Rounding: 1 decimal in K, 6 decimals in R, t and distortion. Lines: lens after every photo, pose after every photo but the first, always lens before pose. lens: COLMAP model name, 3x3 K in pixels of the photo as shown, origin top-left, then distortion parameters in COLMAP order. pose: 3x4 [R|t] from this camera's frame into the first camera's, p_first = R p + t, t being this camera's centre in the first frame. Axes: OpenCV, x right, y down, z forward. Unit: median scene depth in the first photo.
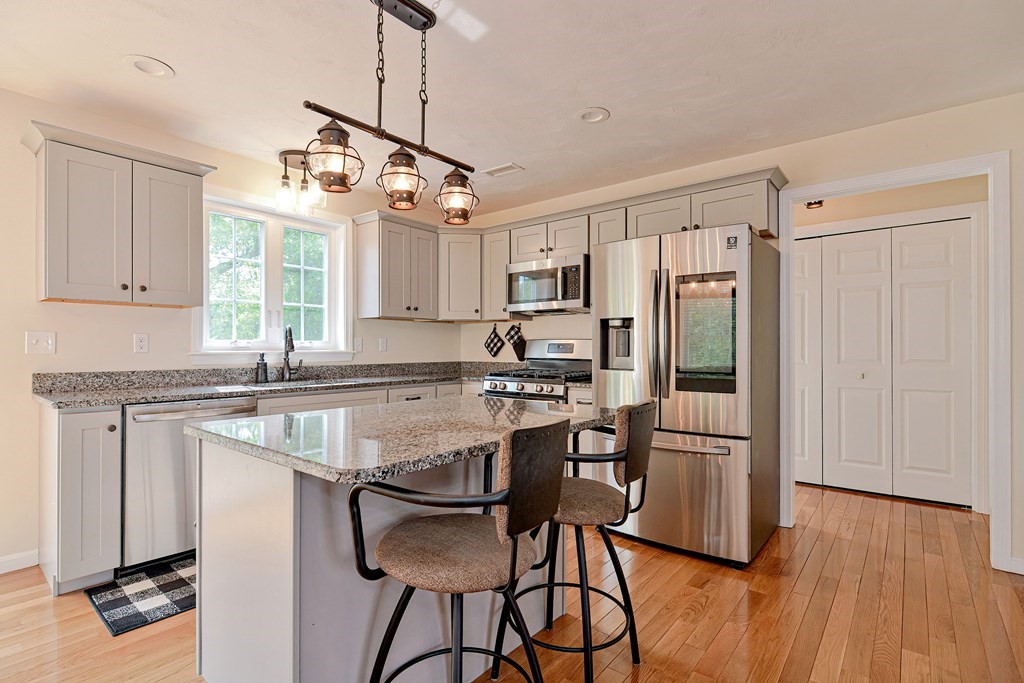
lens RADIAL K [[495.4, 0, 497.4], [0, 495.4, 356.6], [0, 0, 1]] dist [0.017370, -0.009905]
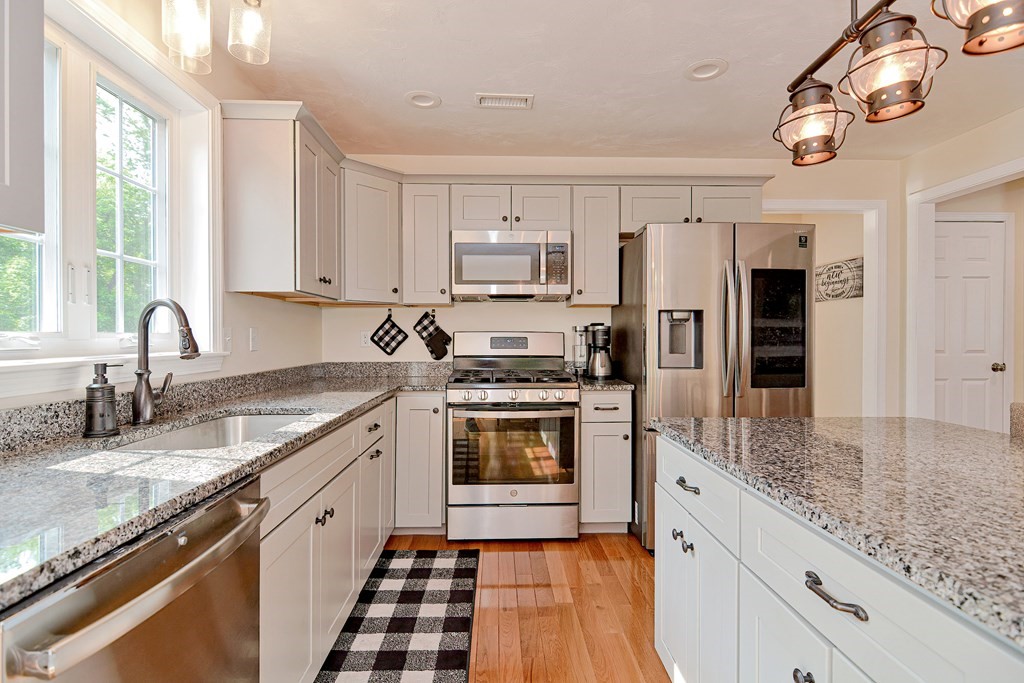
lens RADIAL K [[495.4, 0, 497.5], [0, 495.4, 336.4], [0, 0, 1]] dist [0.017370, -0.009905]
pose [[0.750619, -0.000192, 0.660735, -0.500819], [0.013423, 0.999798, -0.014958, -0.018242], [-0.660599, 0.020097, 0.750470, 0.473231]]
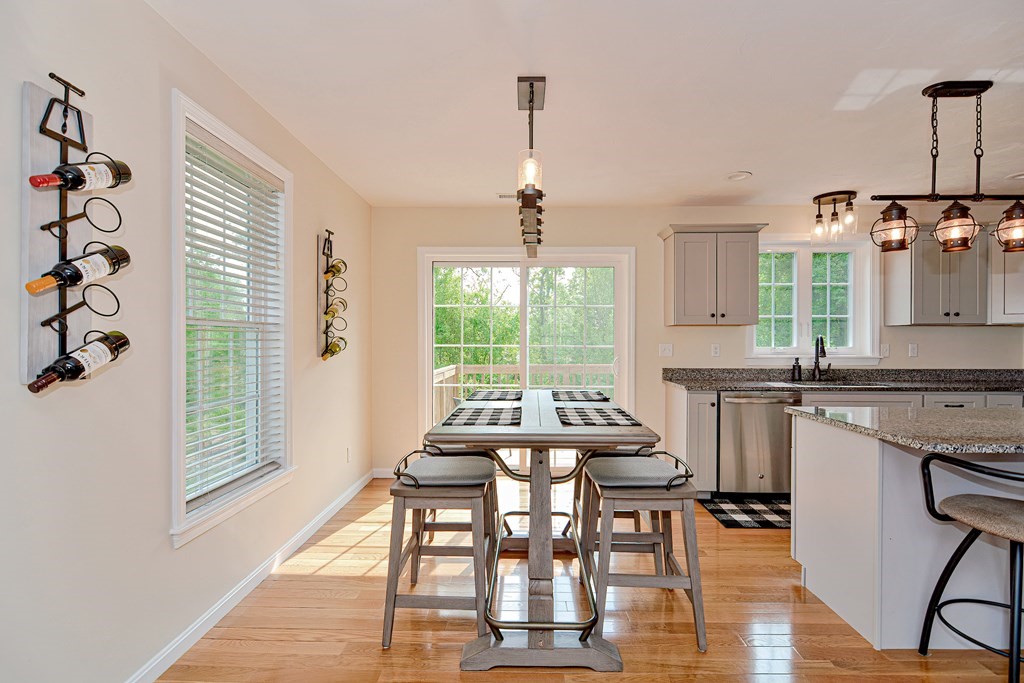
lens RADIAL K [[495.4, 0, 513.1], [0, 495.4, 341.7], [0, 0, 1]] dist [0.017370, -0.009905]
pose [[0.646321, -0.000674, -0.763065, 0.026005], [-0.012884, 0.999847, -0.011796, -0.023175], [0.762957, 0.017455, 0.646214, -0.370805]]
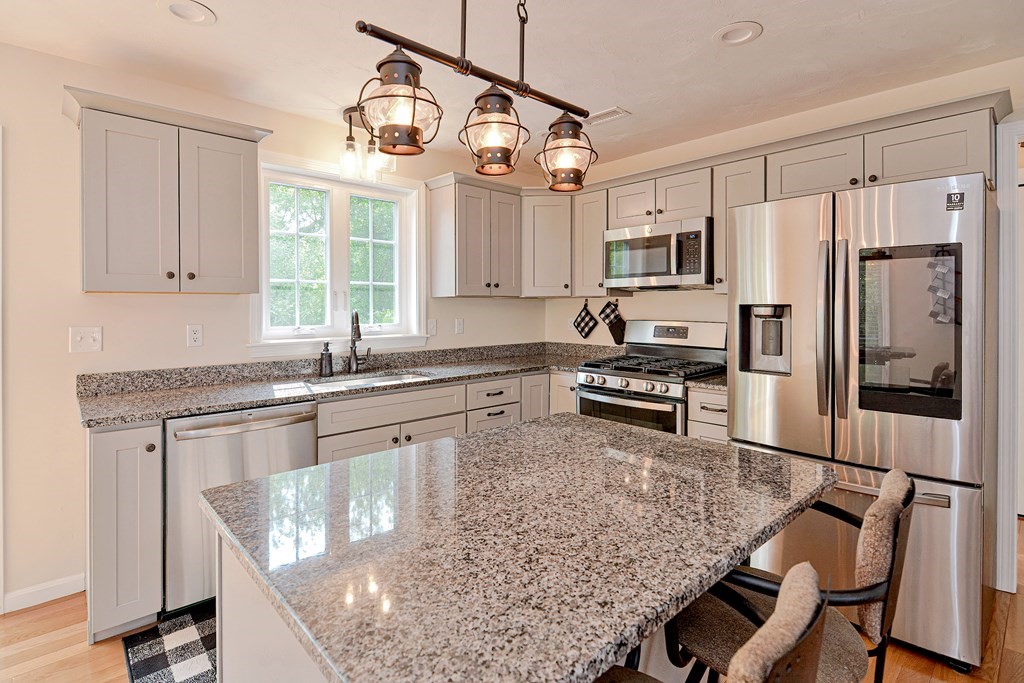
lens RADIAL K [[495.4, 0, 500.1], [0, 495.4, 326.6], [0, 0, 1]] dist [0.017370, -0.009905]
pose [[0.990953, 0.002664, -0.134182, -0.050655], [0.000891, 0.999650, 0.026425, -0.057212], [0.134205, -0.026306, 0.990604, 0.171171]]
